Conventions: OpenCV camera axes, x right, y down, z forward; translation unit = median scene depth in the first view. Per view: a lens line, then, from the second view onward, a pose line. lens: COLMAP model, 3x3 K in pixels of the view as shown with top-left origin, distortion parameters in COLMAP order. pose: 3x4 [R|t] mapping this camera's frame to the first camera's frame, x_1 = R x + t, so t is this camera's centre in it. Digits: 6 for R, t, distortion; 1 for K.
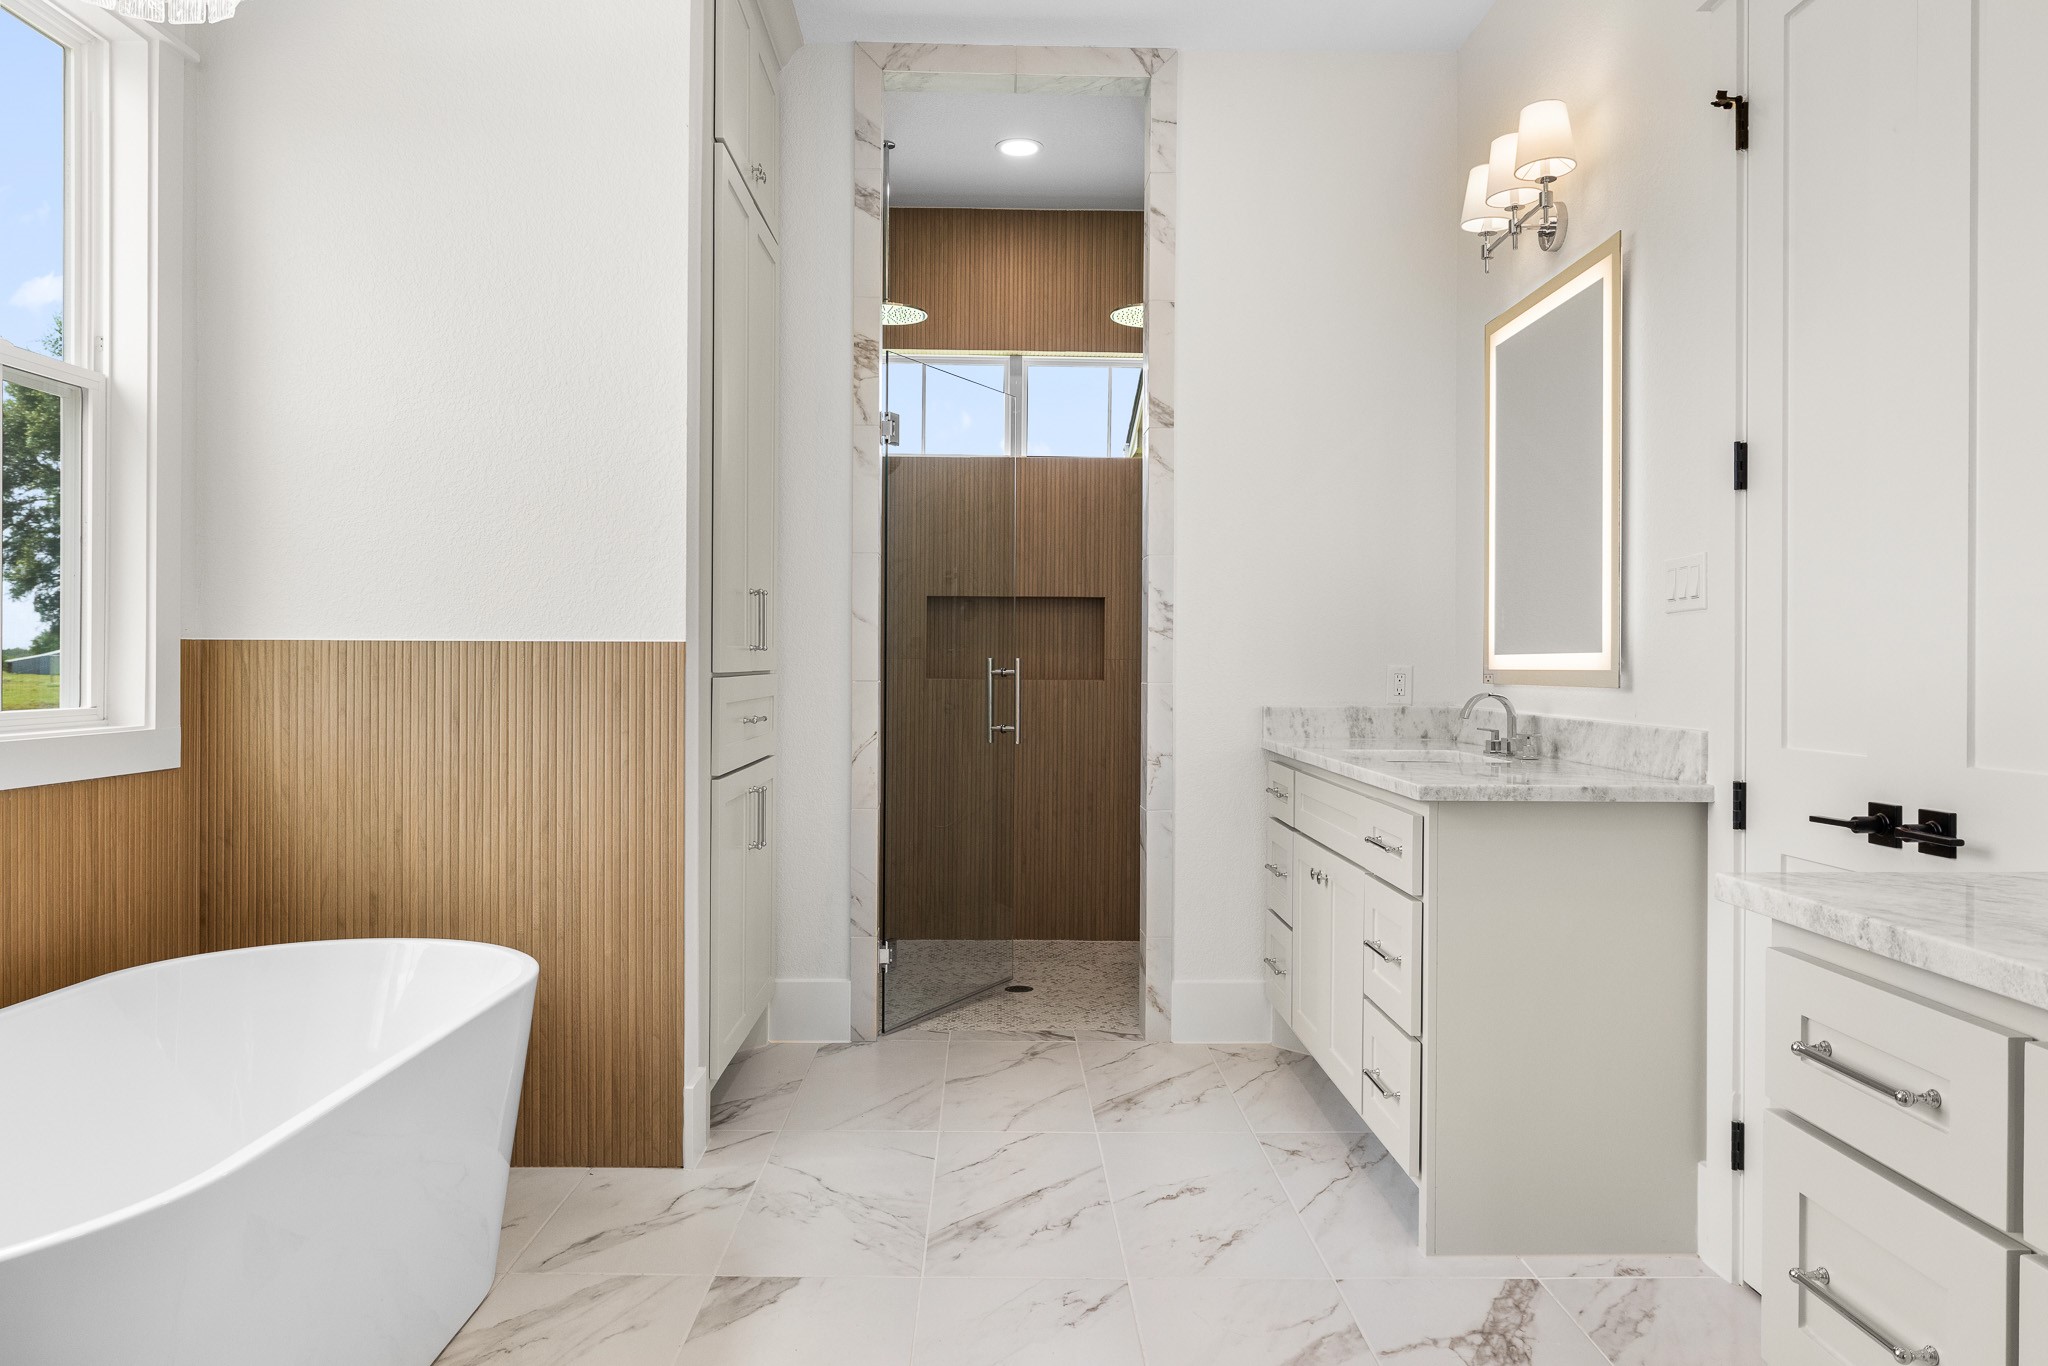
lens RADIAL K [[1300.3, 0, 1027.2], [0, 1300.3, 676.3], [0, 0, 1]] dist [-0.003562, -0.001041]
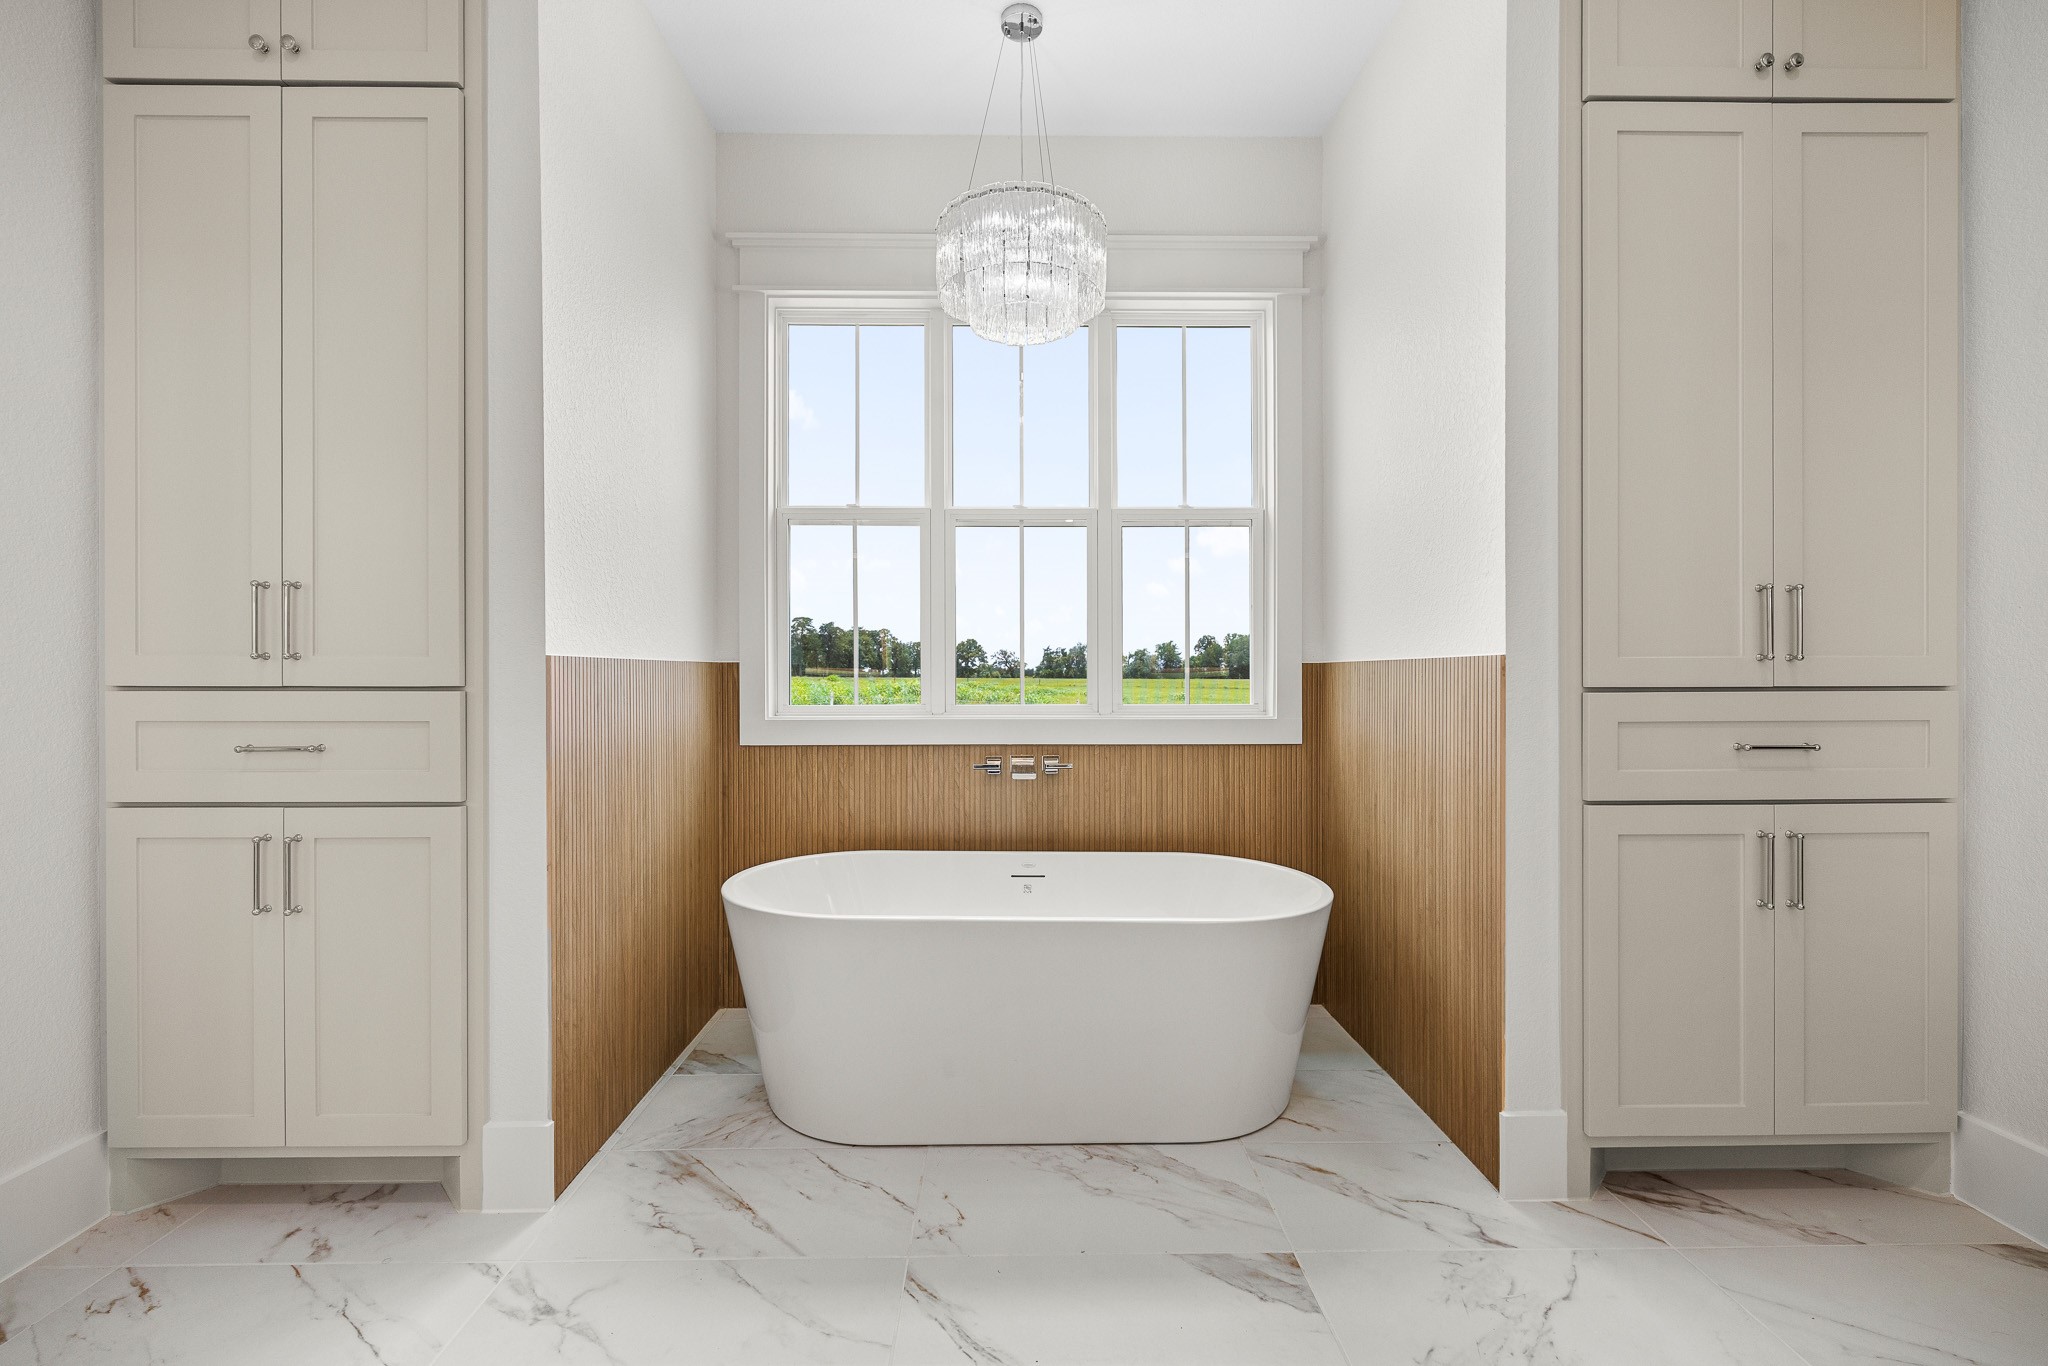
lens RADIAL K [[868.8, 0, 1031.3], [0, 868.8, 682.5], [0, 0, 1]] dist [-0.001822, -0.000126]
pose [[-0.007005, 0.004425, -0.999966, 0.454128], [-0.006521, 0.999969, 0.004471, -0.007981], [0.999954, 0.006553, -0.006976, 0.756656]]
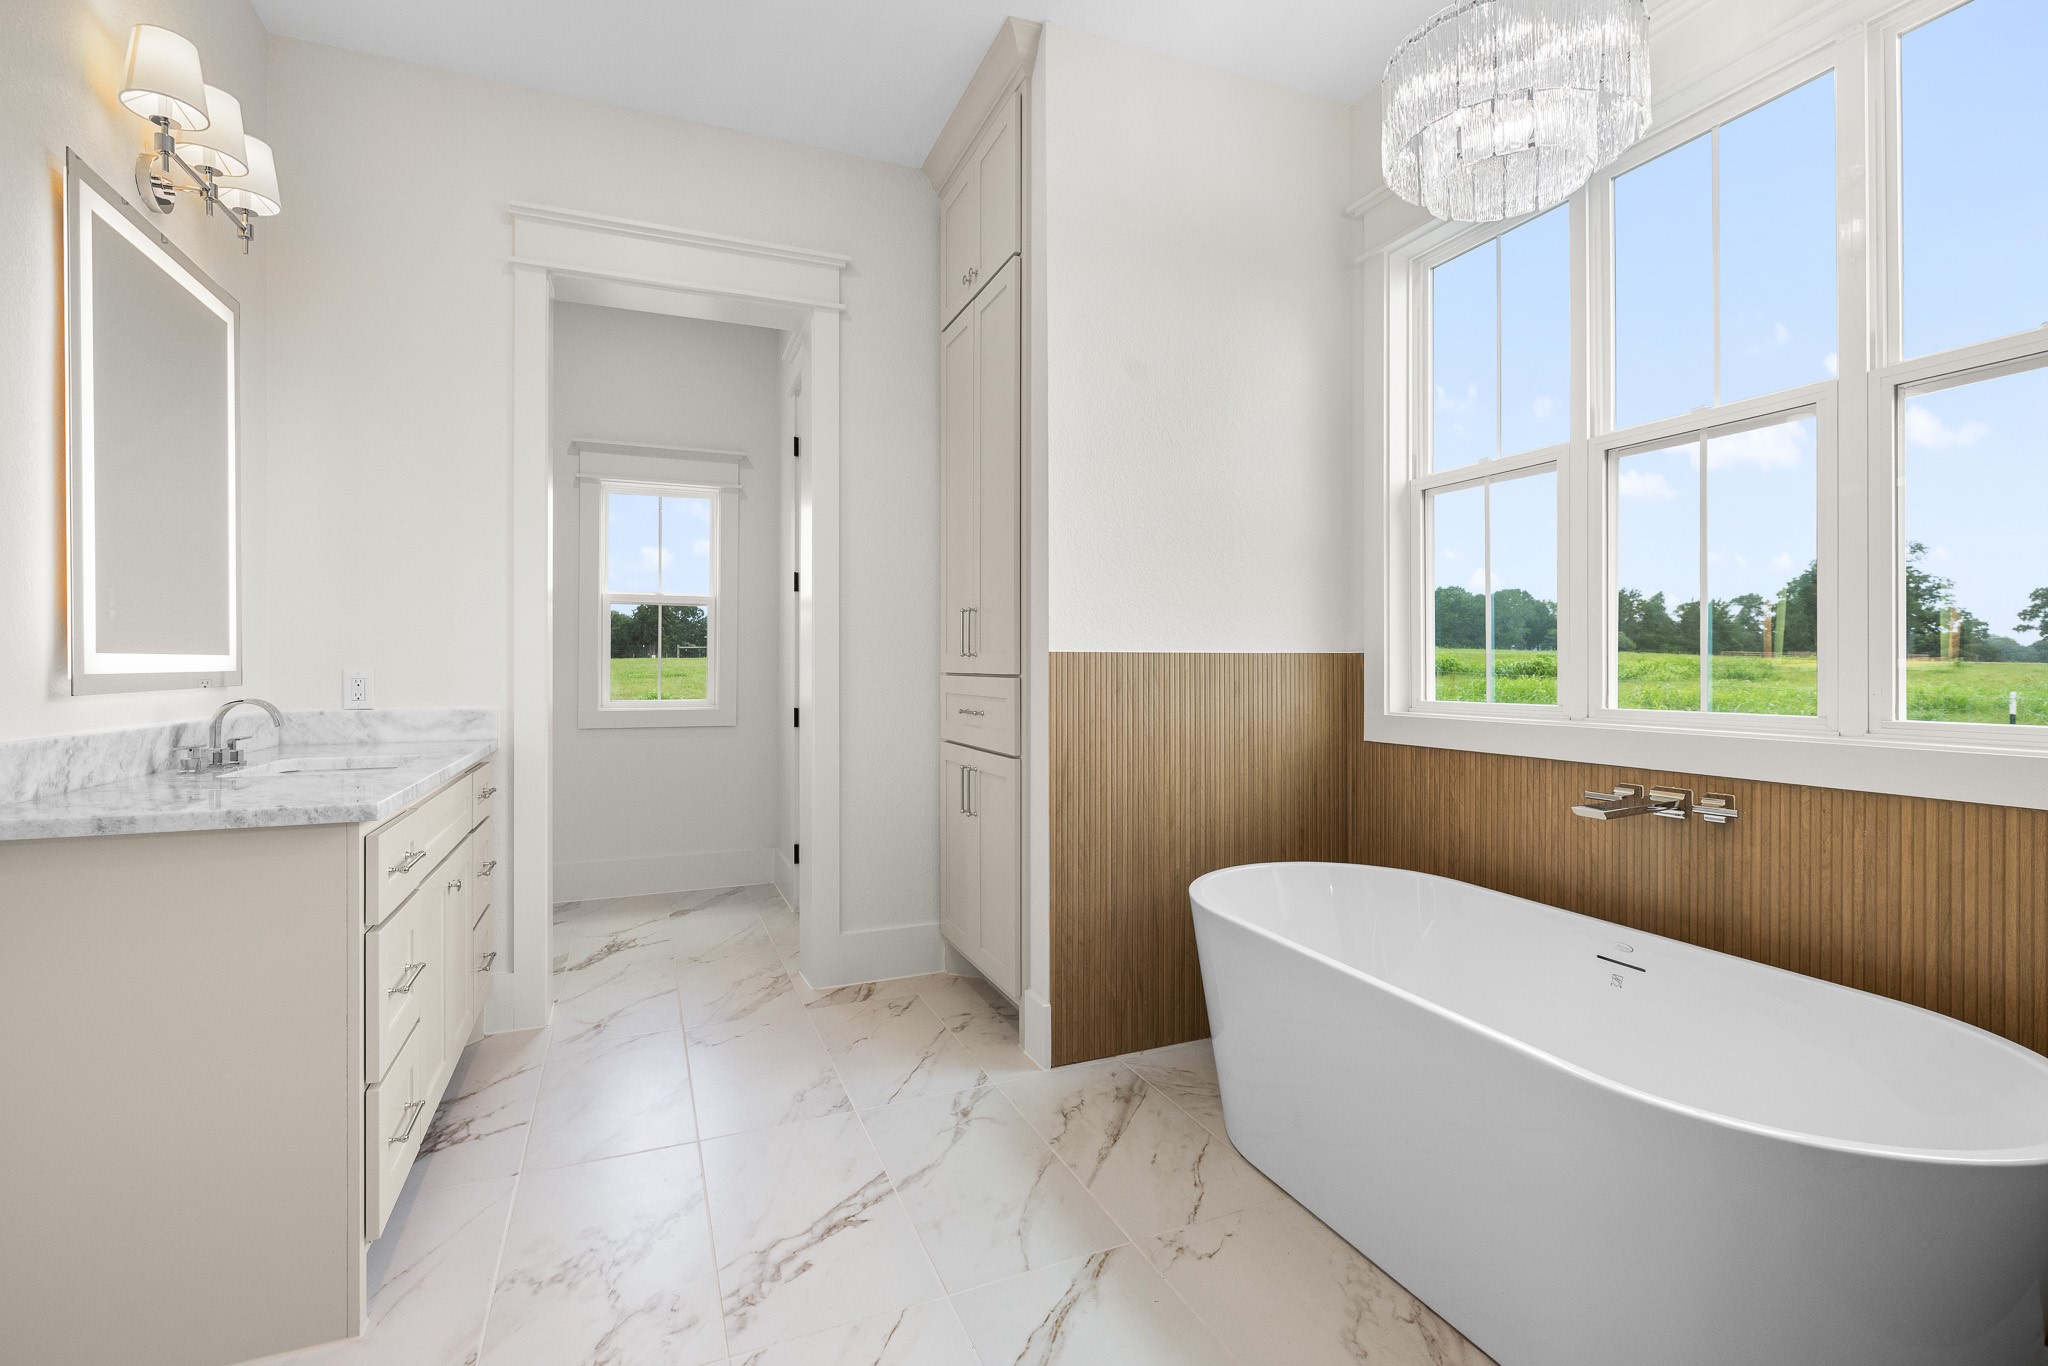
lens RADIAL K [[952.7, 0, 1028.6], [0, 952.7, 672.2], [0, 0, 1]] dist [0.002873, 0.000325]
pose [[-0.937396, -0.002494, -0.348256, 0.117930], [-0.006486, 0.999926, 0.010297, -0.012387], [0.348204, 0.011911, -0.937343, 1.331356]]
